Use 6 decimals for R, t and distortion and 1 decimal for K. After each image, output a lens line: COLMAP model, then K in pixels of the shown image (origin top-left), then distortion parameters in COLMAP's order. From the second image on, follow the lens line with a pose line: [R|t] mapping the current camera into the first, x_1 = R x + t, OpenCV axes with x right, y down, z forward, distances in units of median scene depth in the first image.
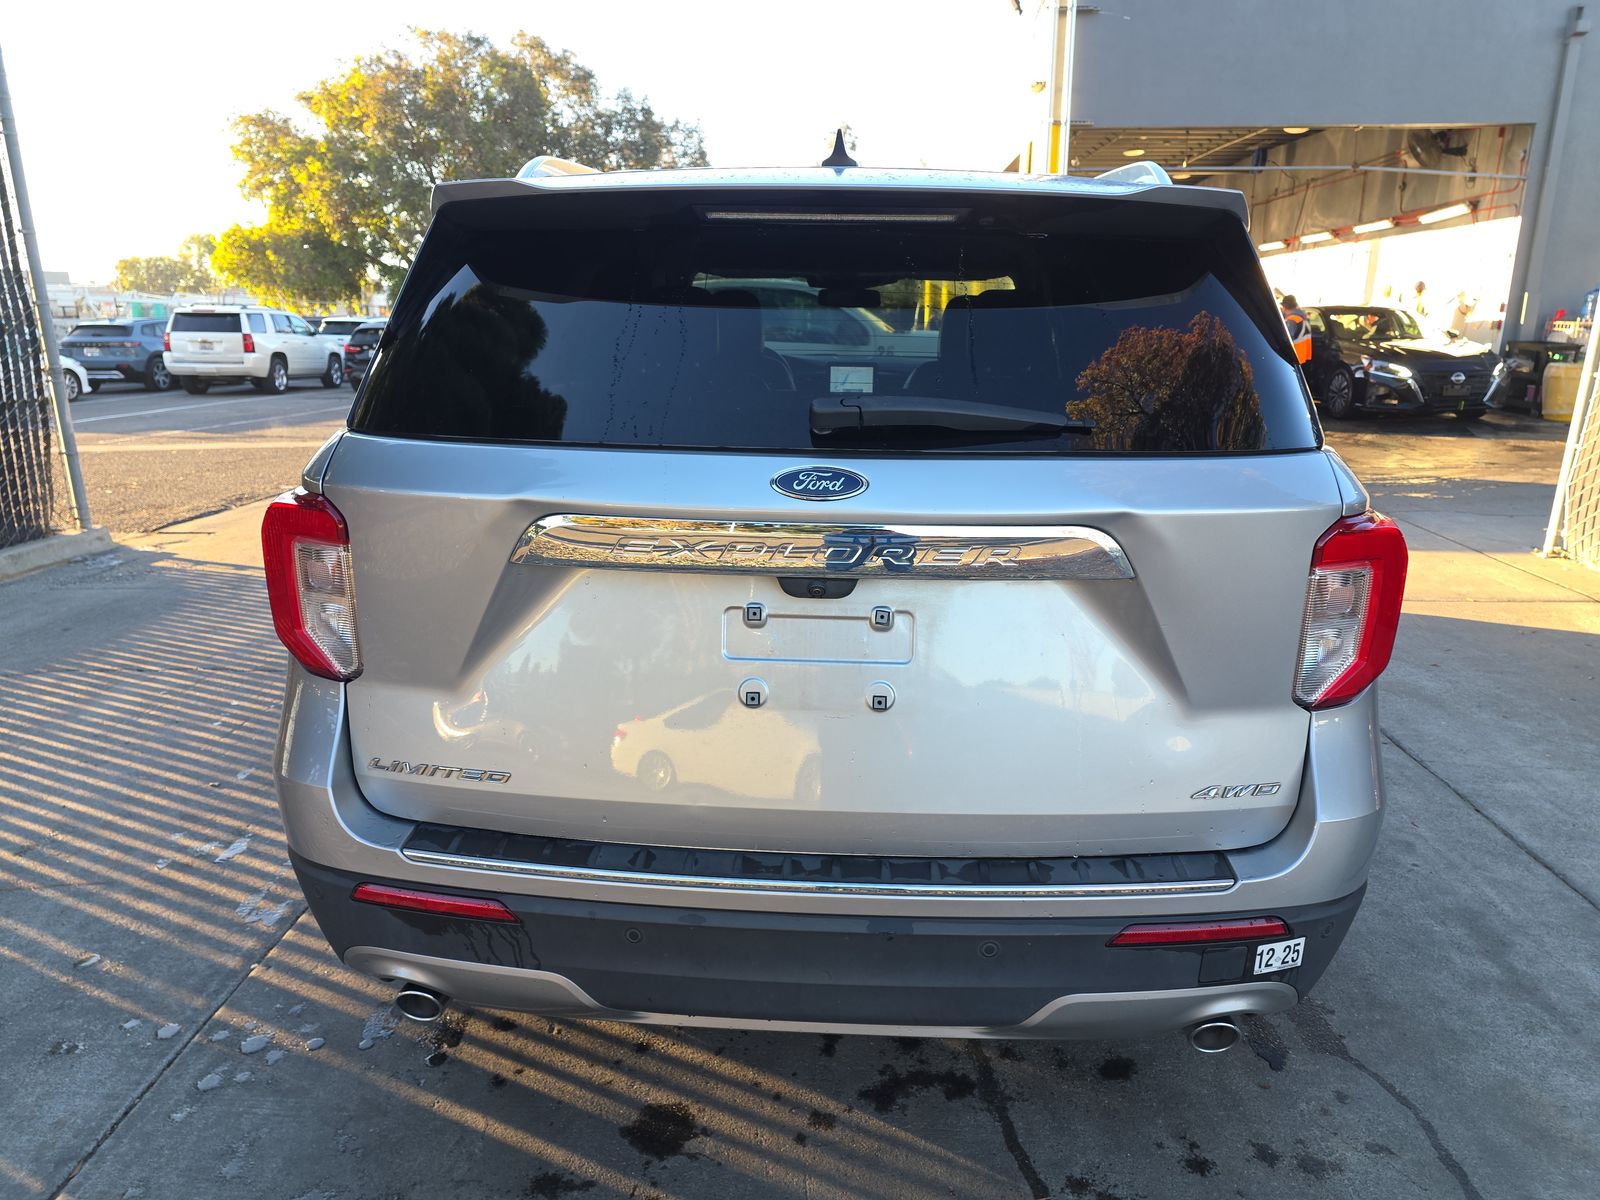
lens RADIAL K [[1092.4, 0, 800.0], [0, 1092.4, 600.0], [0, 0, 1]] dist [0.047812, -0.027989]
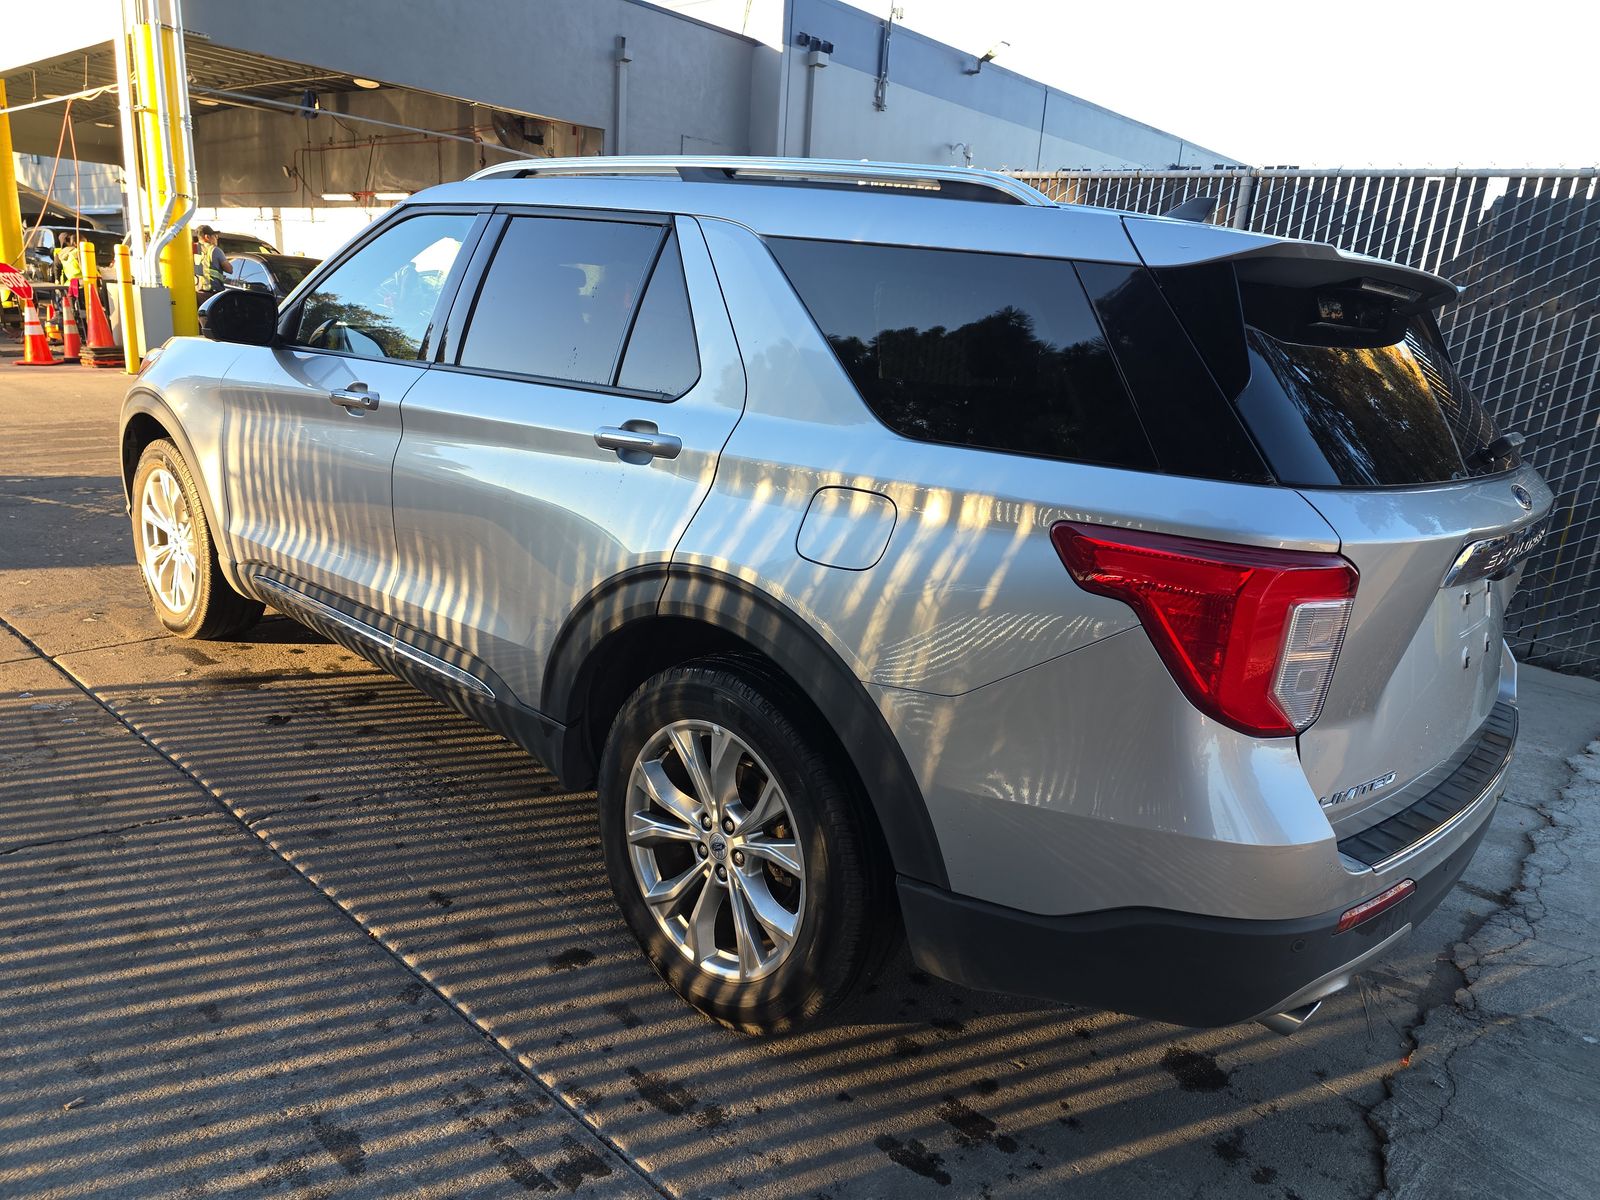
lens RADIAL K [[1092.4, 0, 800.0], [0, 1092.4, 600.0], [0, 0, 1]] dist [0.047812, -0.027989]
pose [[0.620113, -0.165773, 0.766798, -0.184835], [0.128415, 0.985685, 0.109245, -0.027842], [-0.773931, 0.030724, 0.632524, 0.090911]]
